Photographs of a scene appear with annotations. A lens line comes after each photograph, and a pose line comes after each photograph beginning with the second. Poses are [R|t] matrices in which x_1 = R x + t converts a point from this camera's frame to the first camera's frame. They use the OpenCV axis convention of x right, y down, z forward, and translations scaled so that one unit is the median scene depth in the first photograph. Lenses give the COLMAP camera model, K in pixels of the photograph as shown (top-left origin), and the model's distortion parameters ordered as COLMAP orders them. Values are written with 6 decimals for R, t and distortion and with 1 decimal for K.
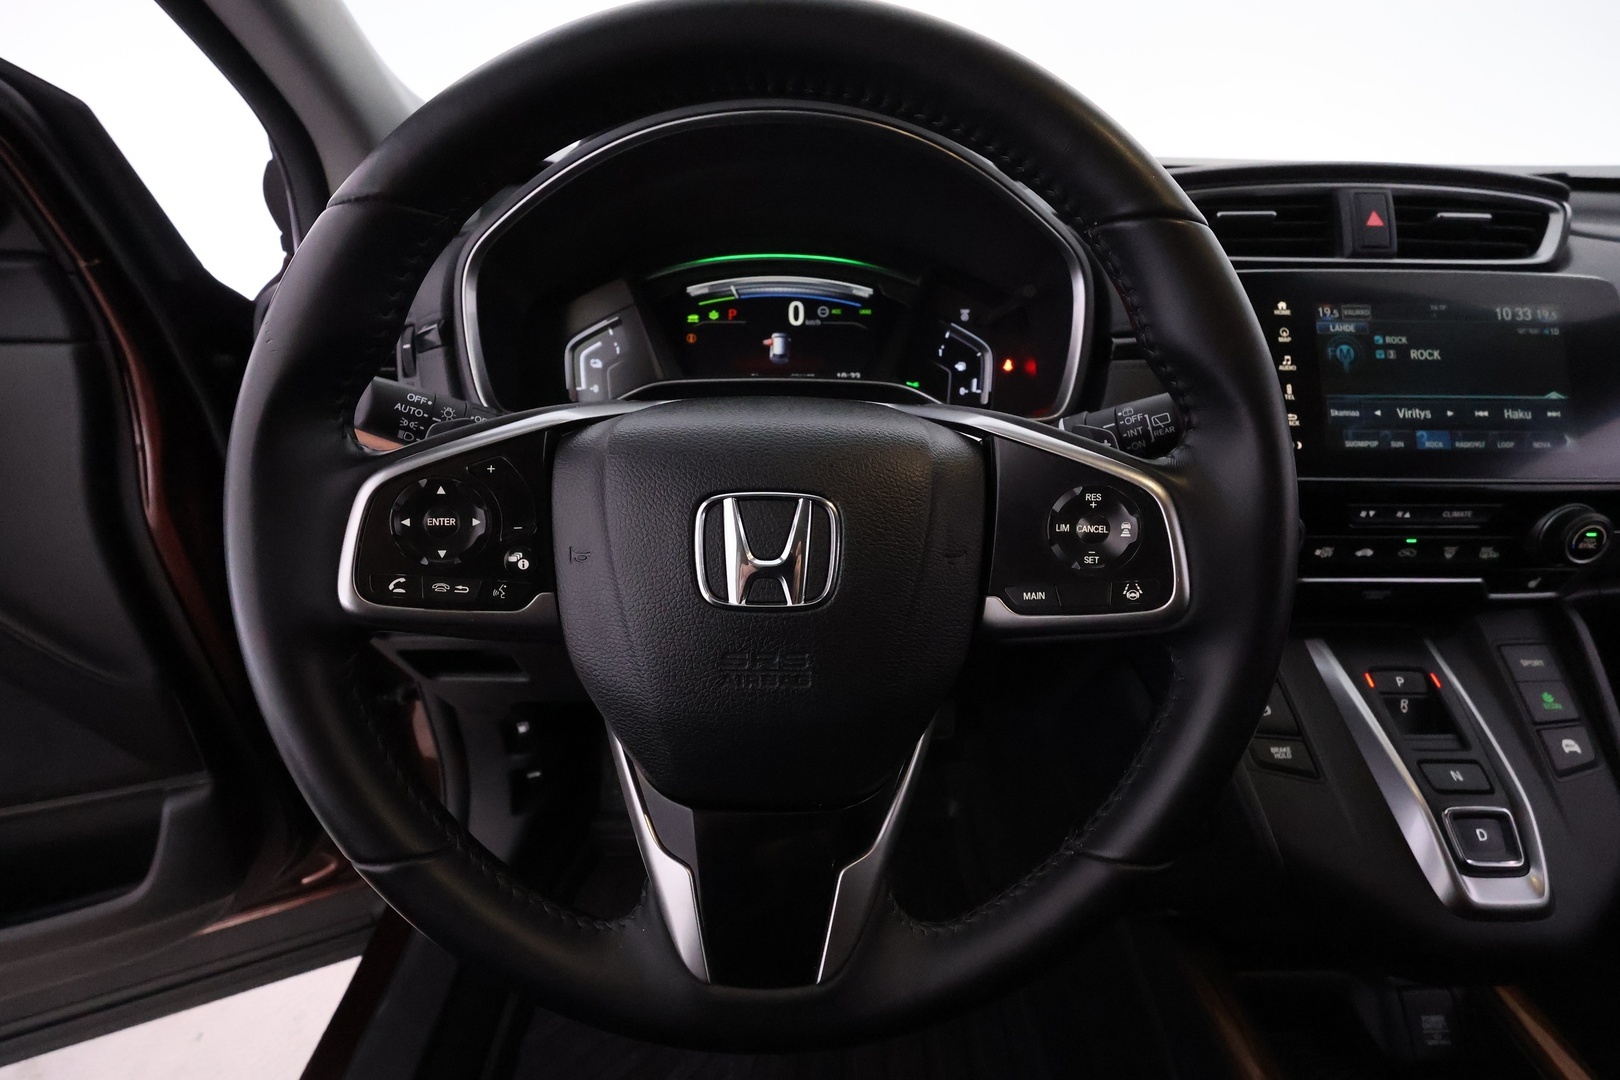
lens RADIAL K [[748.4, 0, 809.0], [0, 748.4, 545.3], [0, 0, 1]] dist [-0.003430, 0.000932]
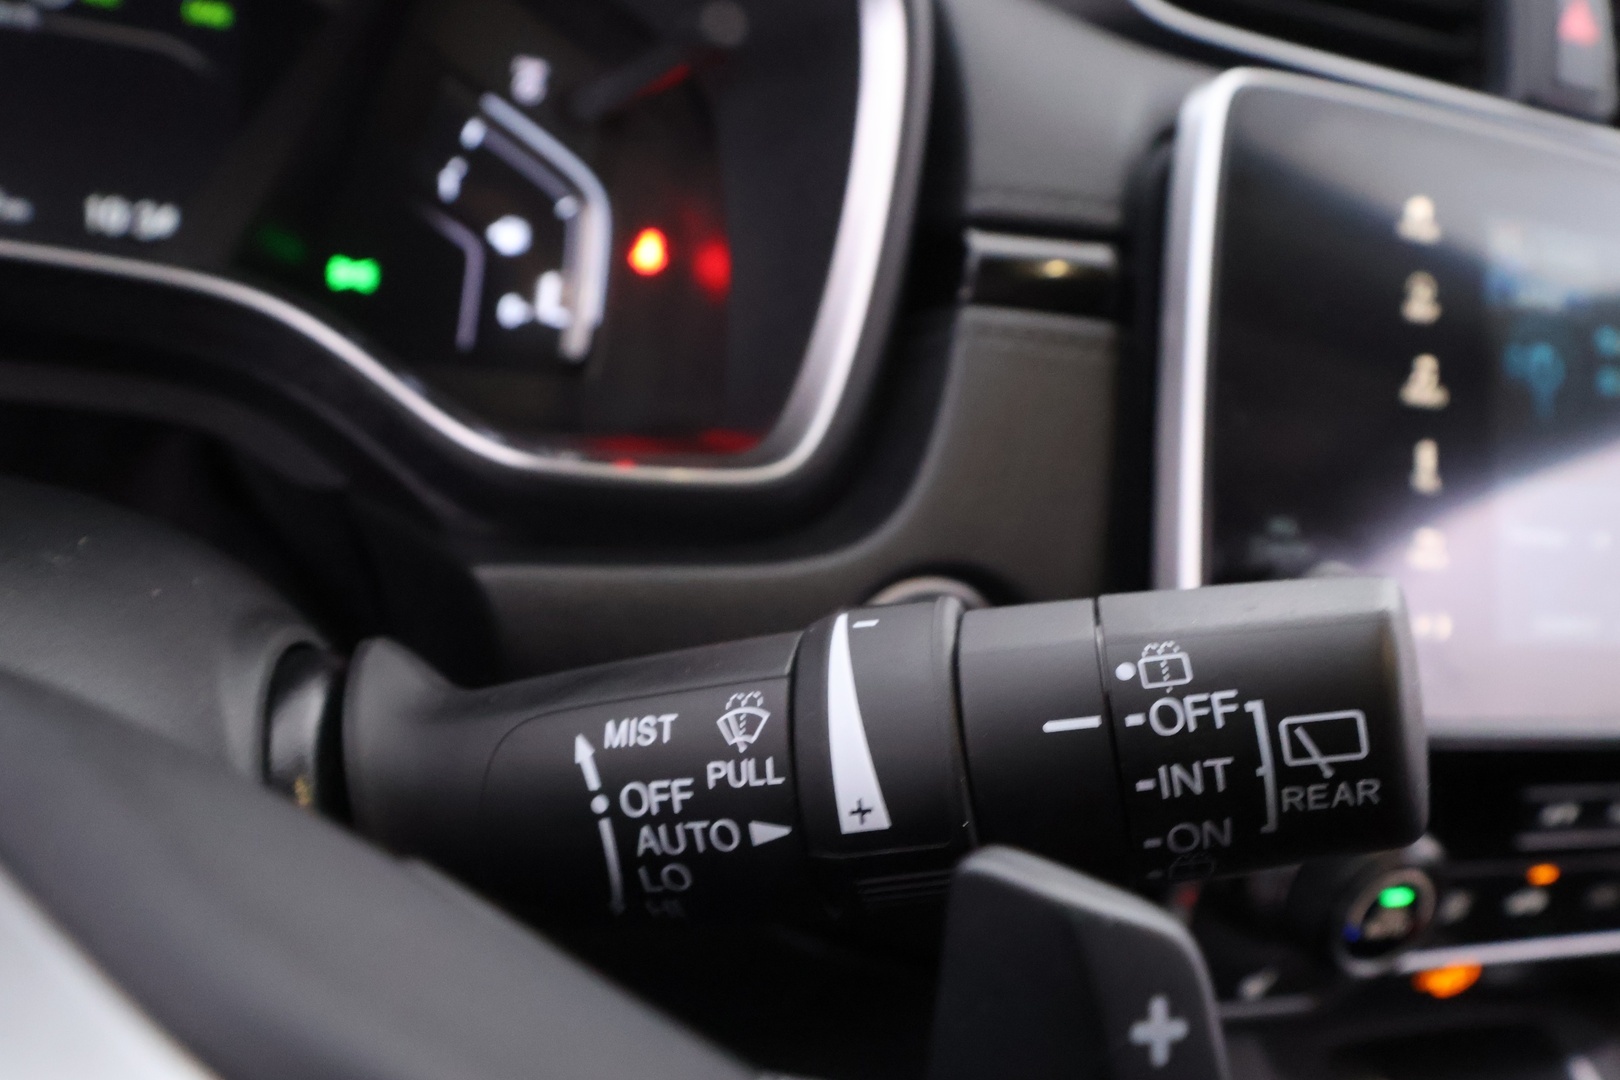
lens RADIAL K [[1284.2, 0, 810.0], [0, 1284.2, 540.0], [0, 0, 1]] dist [0.002711, -0.002254]
pose [[0.927897, 0.047196, 0.369837, 0.160403], [-0.059352, 0.998004, 0.021554, -0.163665], [-0.368081, -0.041950, 0.928847, 0.547738]]
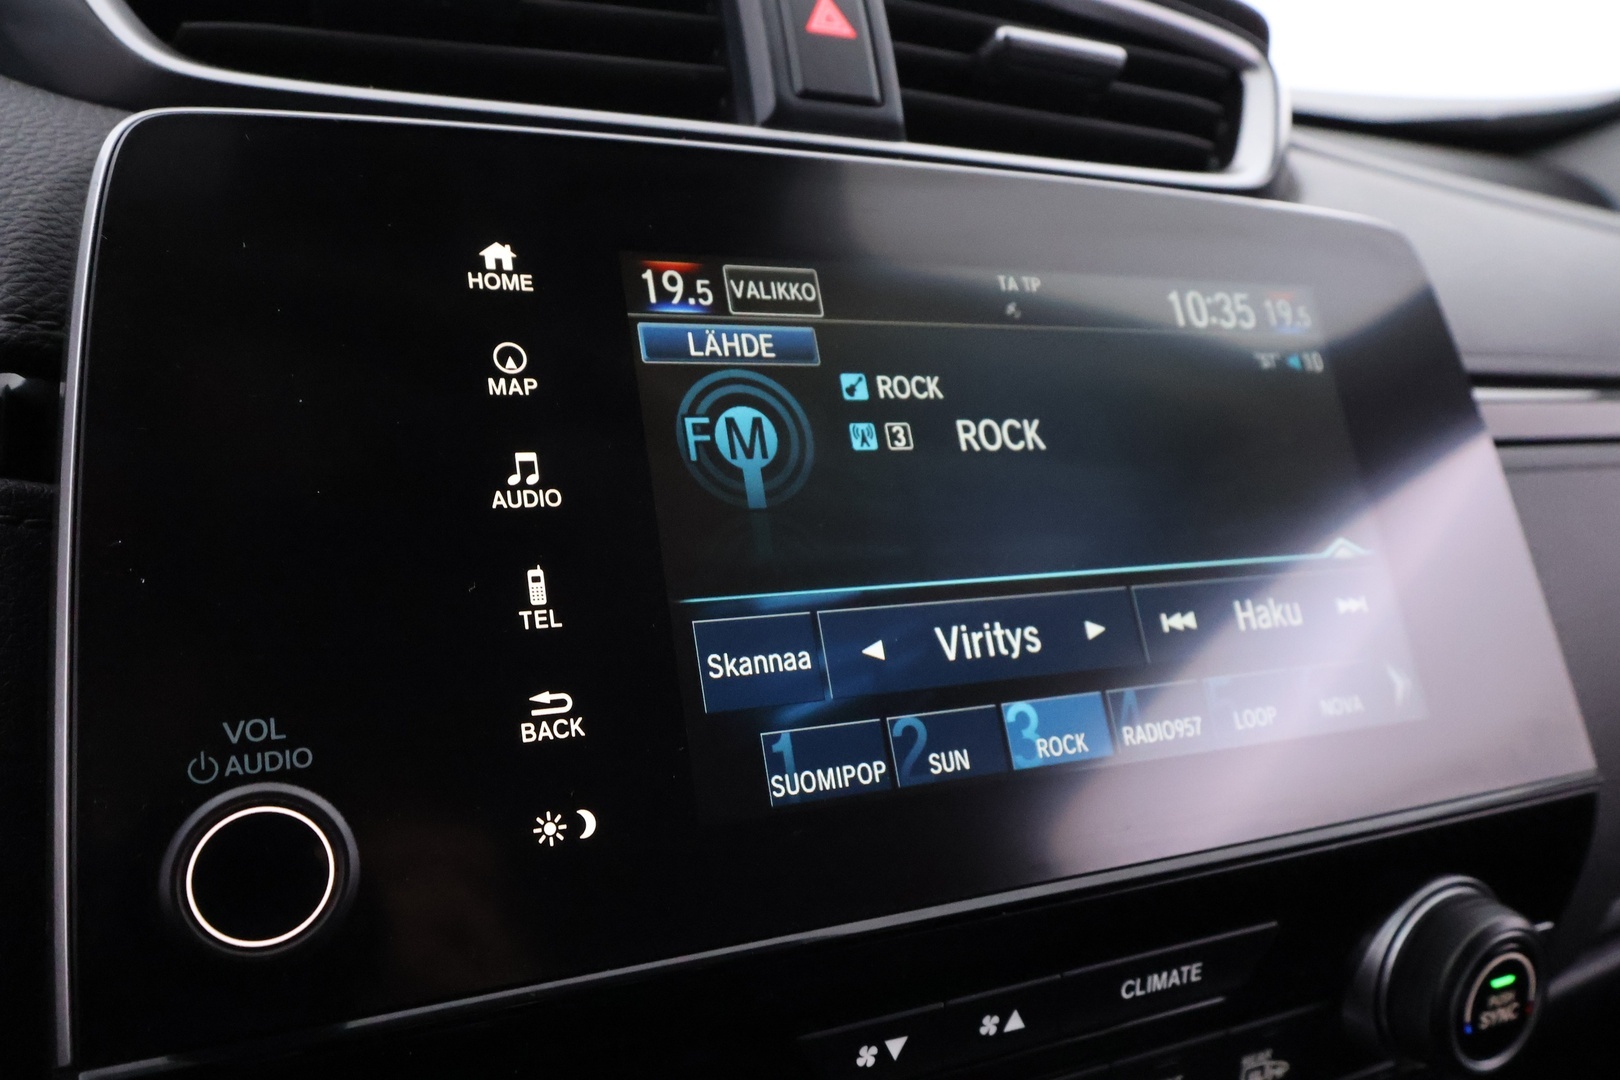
lens RADIAL K [[1270.9, 0, 809.2], [0, 1270.9, 551.5], [0, 0, 1]] dist [0.002583, -0.007072]
pose [[0.907224, -0.055759, 0.416935, 0.545162], [0.111112, 0.987737, -0.109677, -0.163247], [-0.405707, 0.145828, 0.902295, 0.584470]]
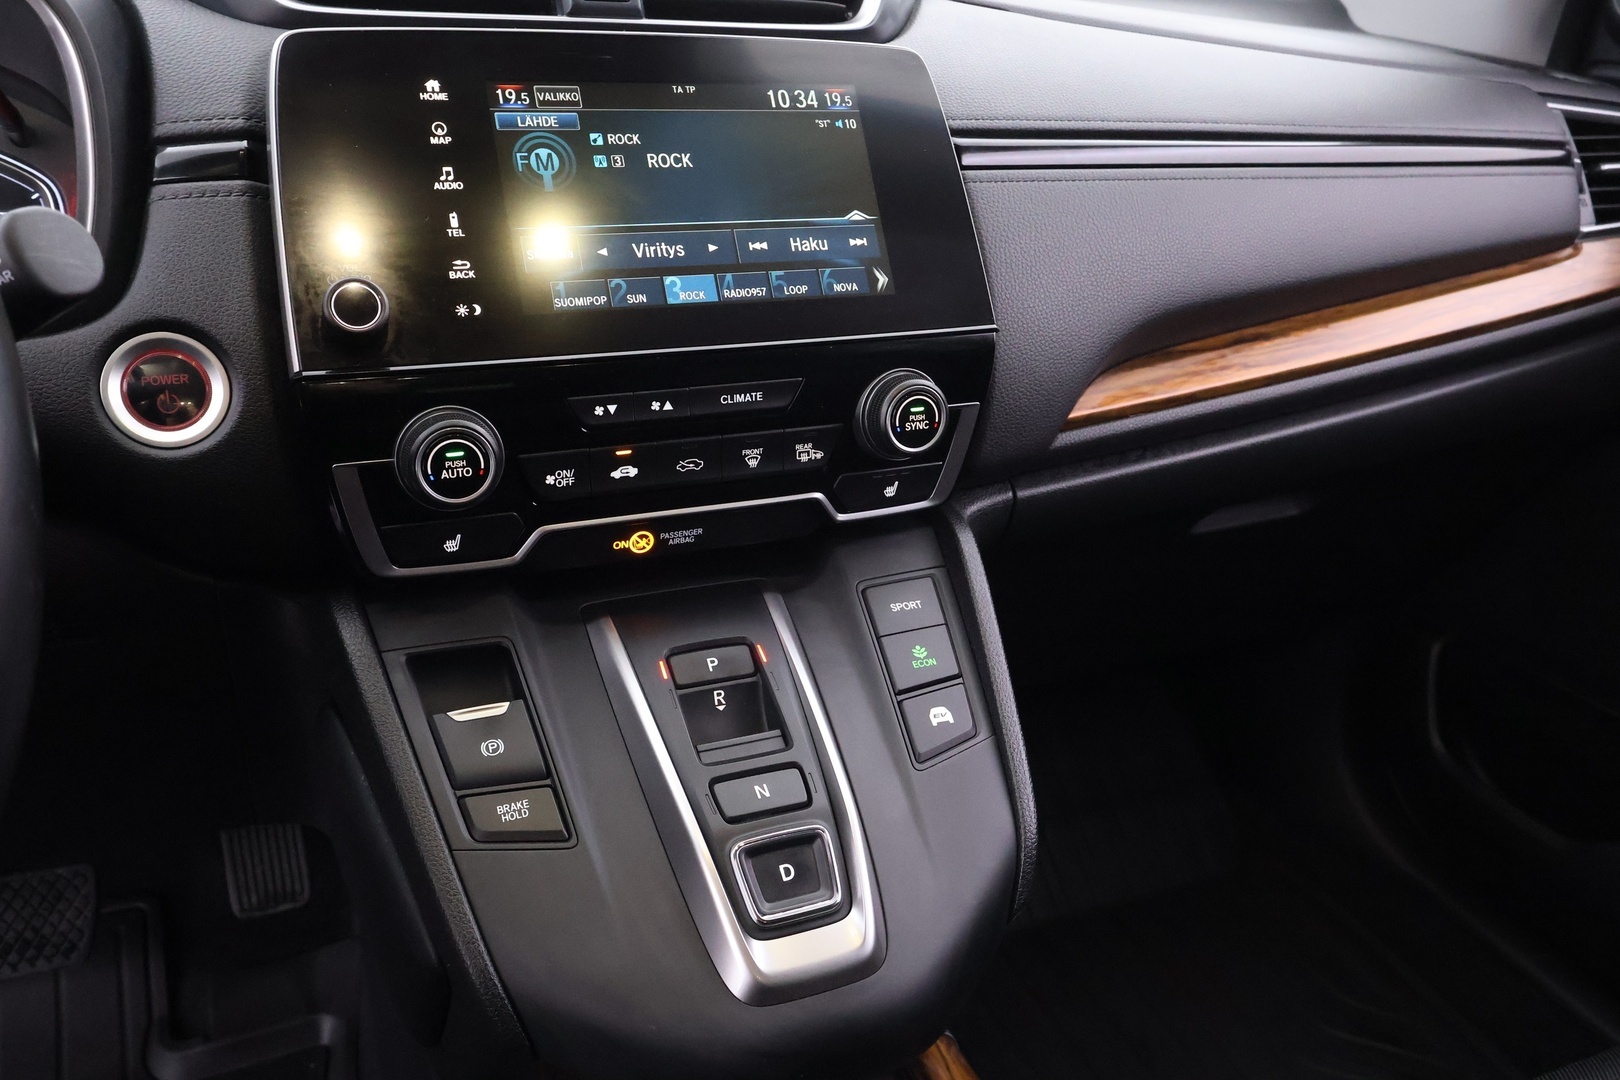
lens RADIAL K [[1274.8, 0, 815.7], [0, 1274.8, 543.7], [0, 0, 1]] dist [0.005159, 0.001333]
pose [[0.921393, -0.130180, 0.366181, 0.492792], [0.139311, 0.990248, 0.001504, 0.091912], [-0.362806, 0.049627, 0.930542, -0.064781]]
